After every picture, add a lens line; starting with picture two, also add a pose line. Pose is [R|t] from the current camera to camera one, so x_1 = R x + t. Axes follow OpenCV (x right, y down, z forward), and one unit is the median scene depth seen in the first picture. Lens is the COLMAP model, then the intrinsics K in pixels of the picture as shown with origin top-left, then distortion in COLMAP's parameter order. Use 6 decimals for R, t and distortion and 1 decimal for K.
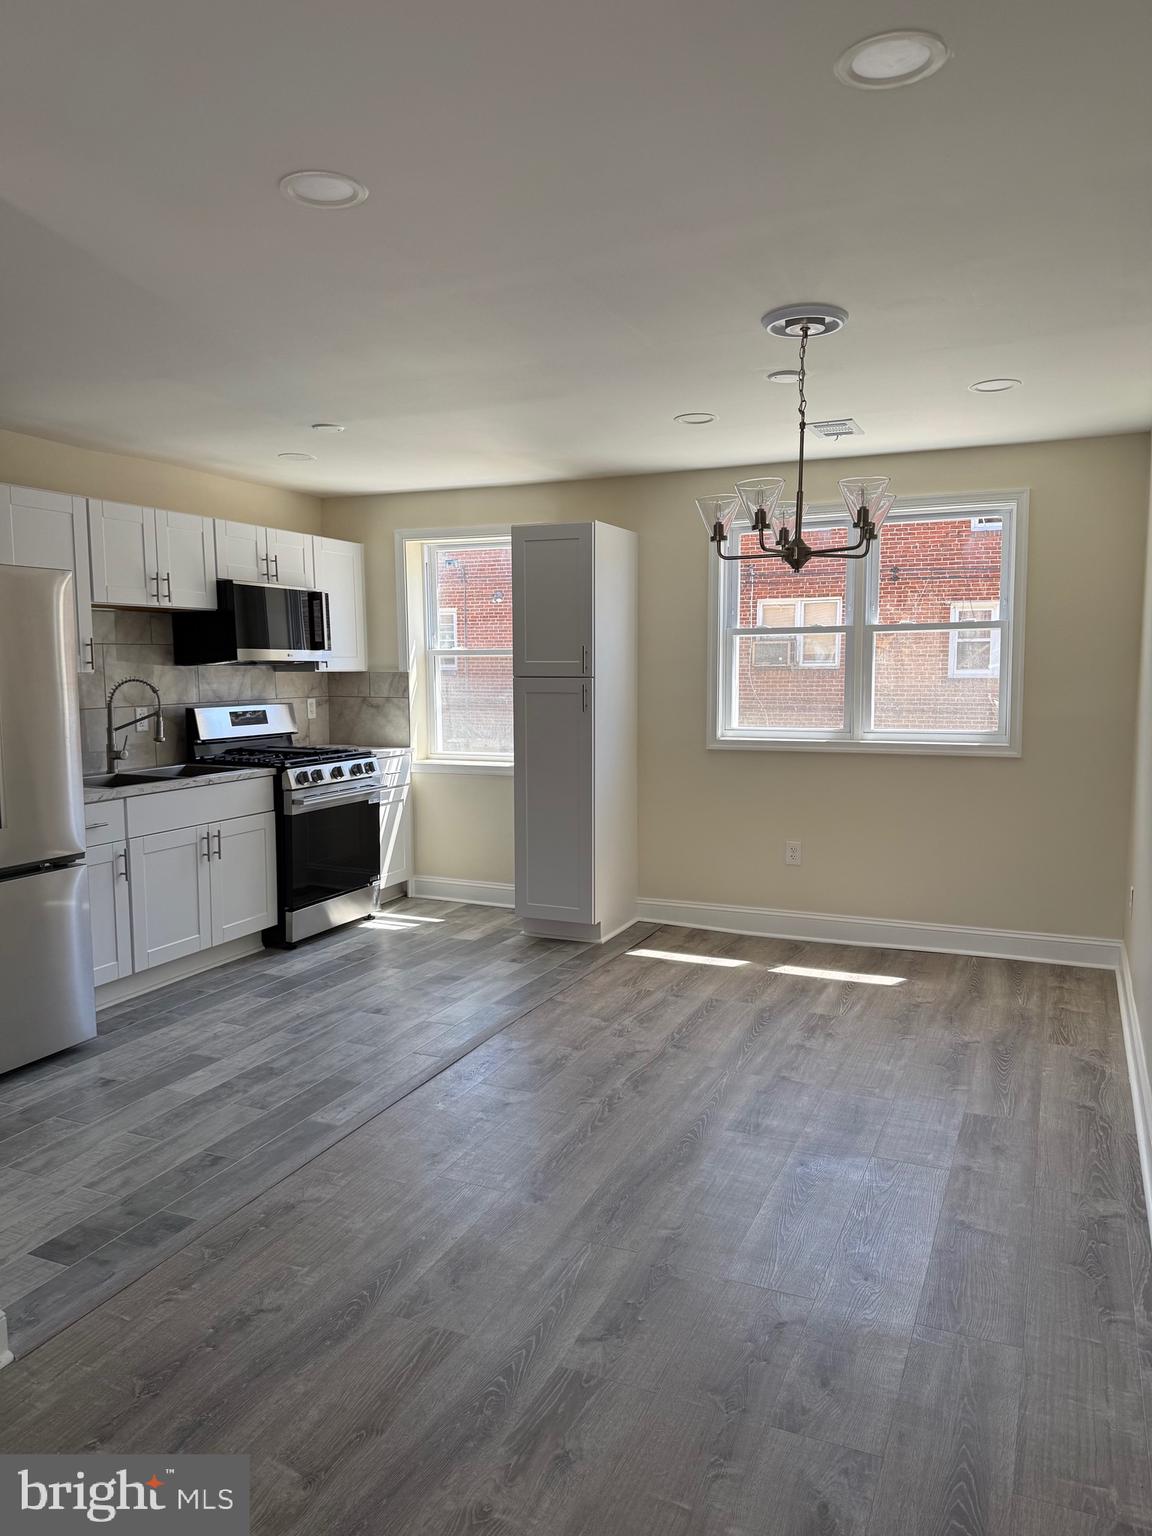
lens RADIAL K [[1072.4, 0, 573.8], [0, 1072.4, 769.2], [0, 0, 1]] dist [0.045240, -0.049068]
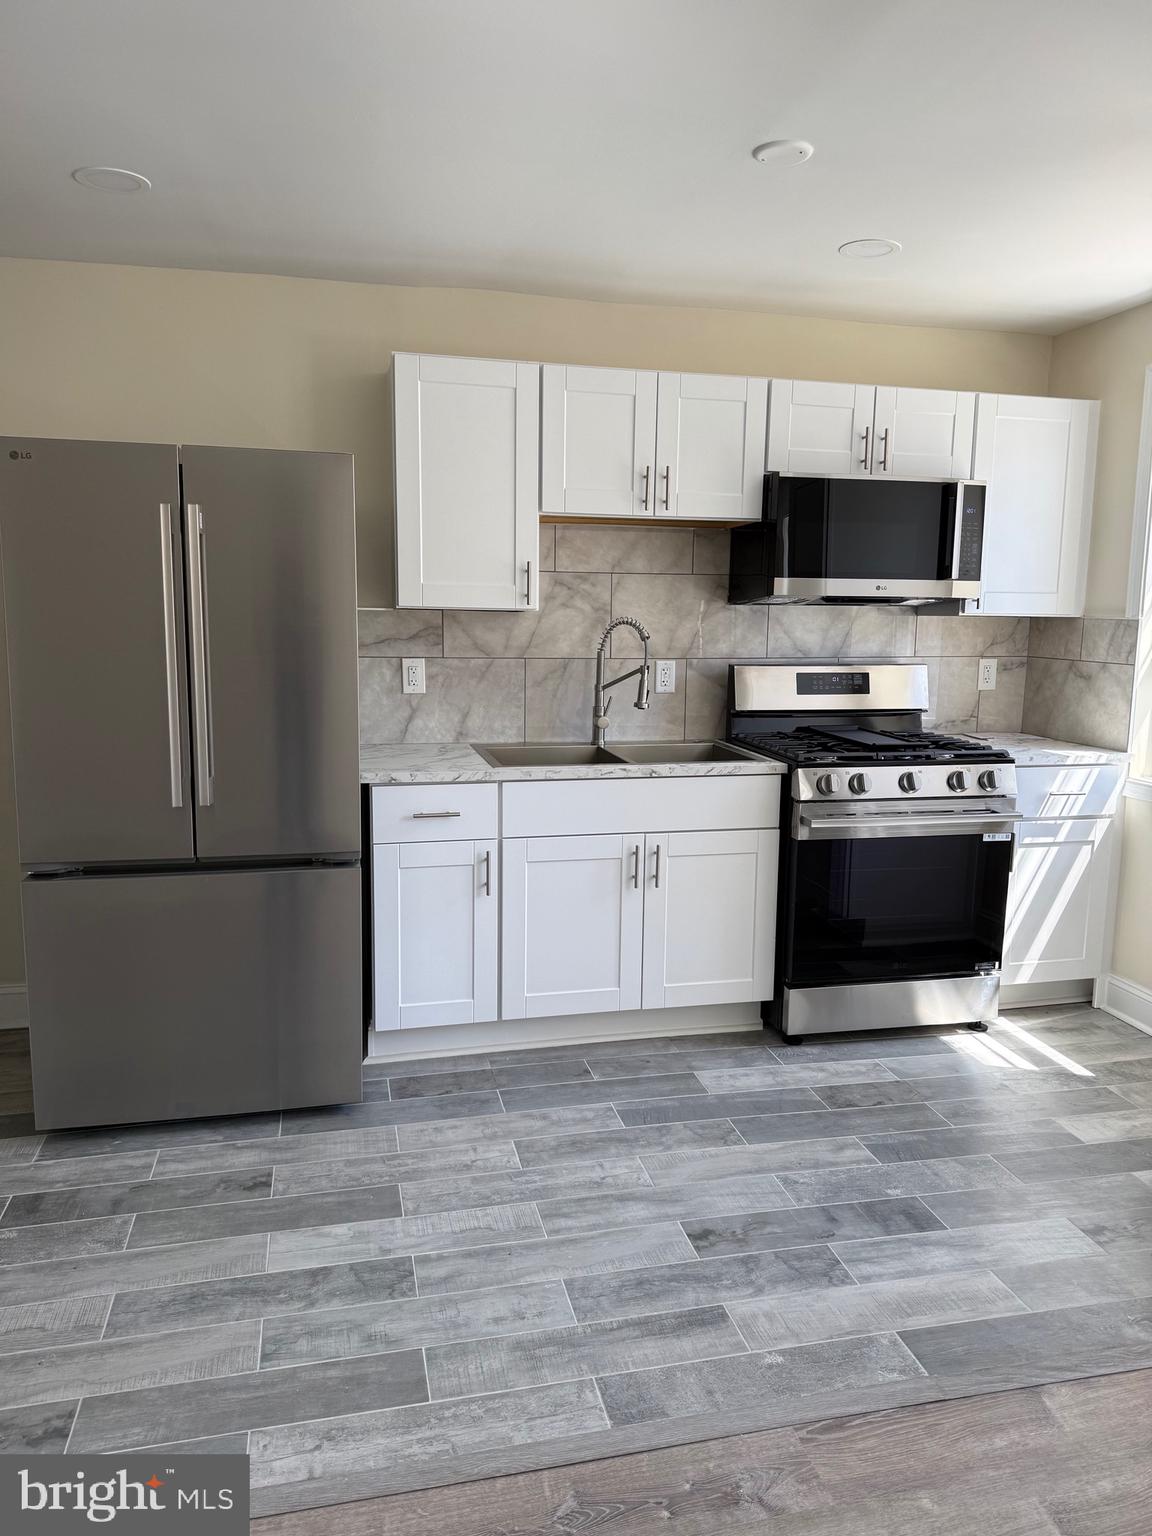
lens RADIAL K [[1072.4, 0, 570.3], [0, 1072.4, 775.0], [0, 0, 1]] dist [0.045240, -0.049068]
pose [[0.606082, 0.130514, -0.784621, 0.150218], [-0.093433, 0.991299, 0.092721, -0.042536], [0.789896, 0.017113, 0.613003, 0.519621]]
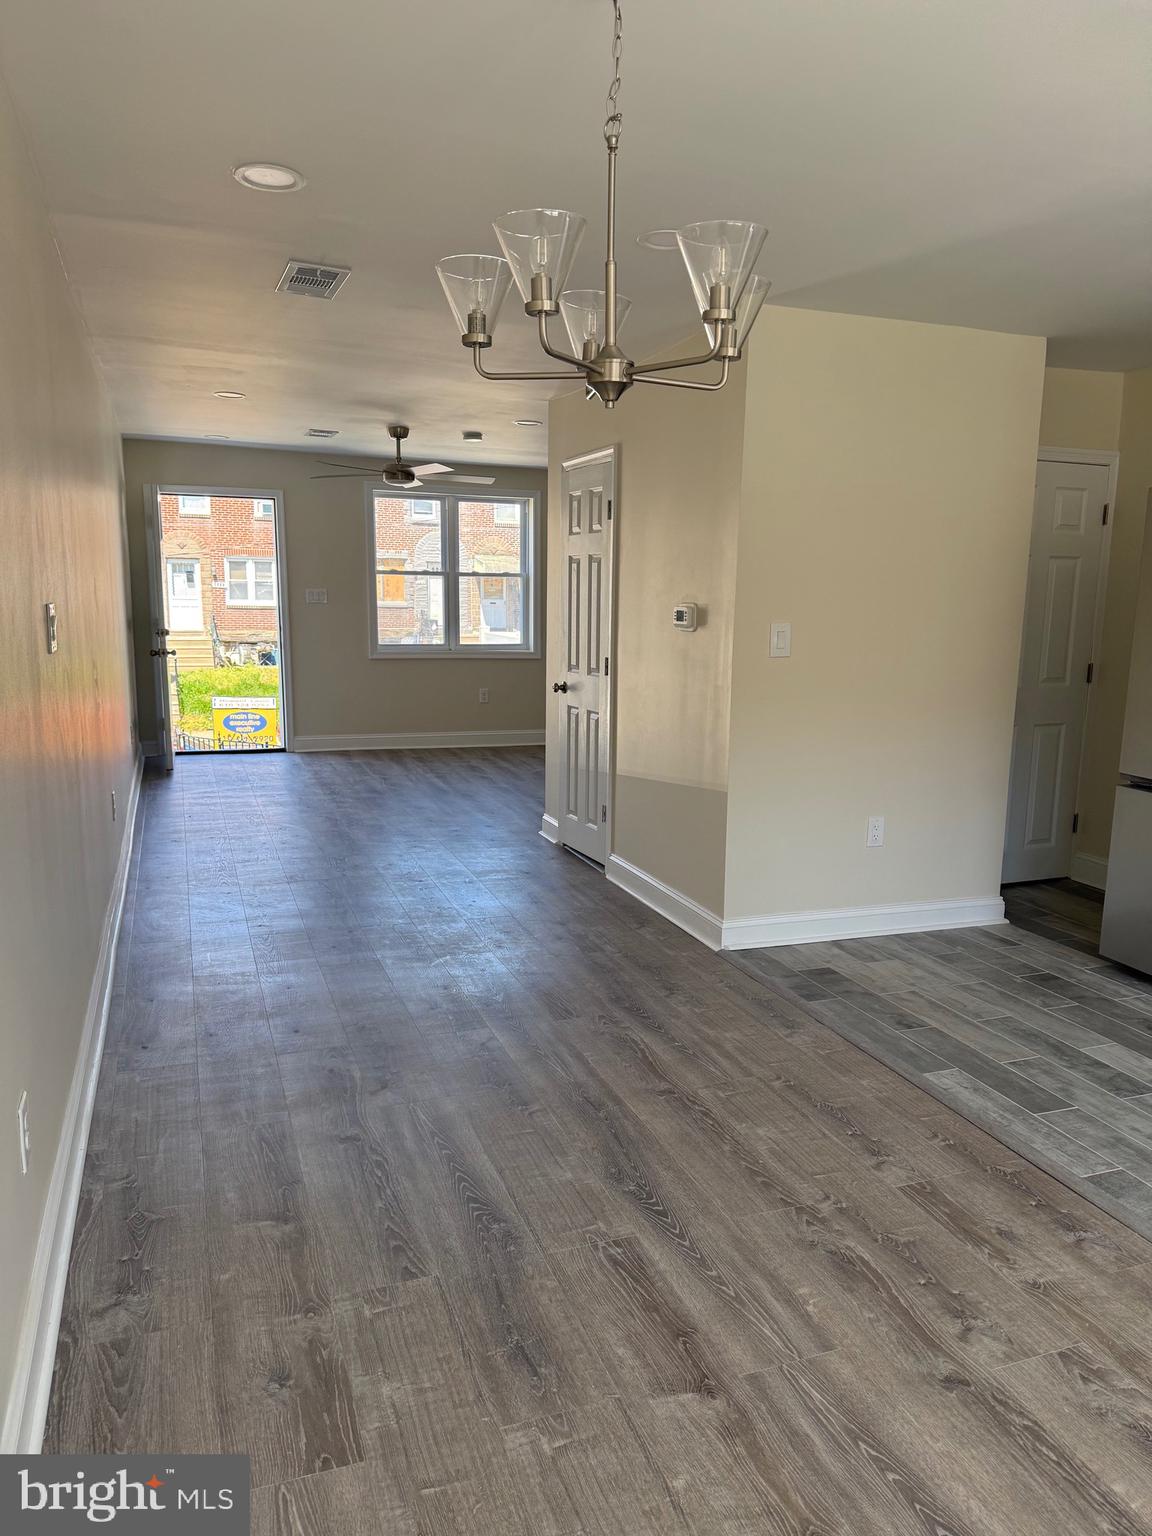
lens RADIAL K [[1072.4, 0, 576.2], [0, 1072.4, 780.6], [0, 0, 1]] dist [0.045240, -0.049068]
pose [[-0.715596, 0.114937, -0.688994, 0.398912], [-0.079027, 0.966715, 0.243344, -0.078795], [0.694030, 0.228586, -0.682694, 0.891089]]
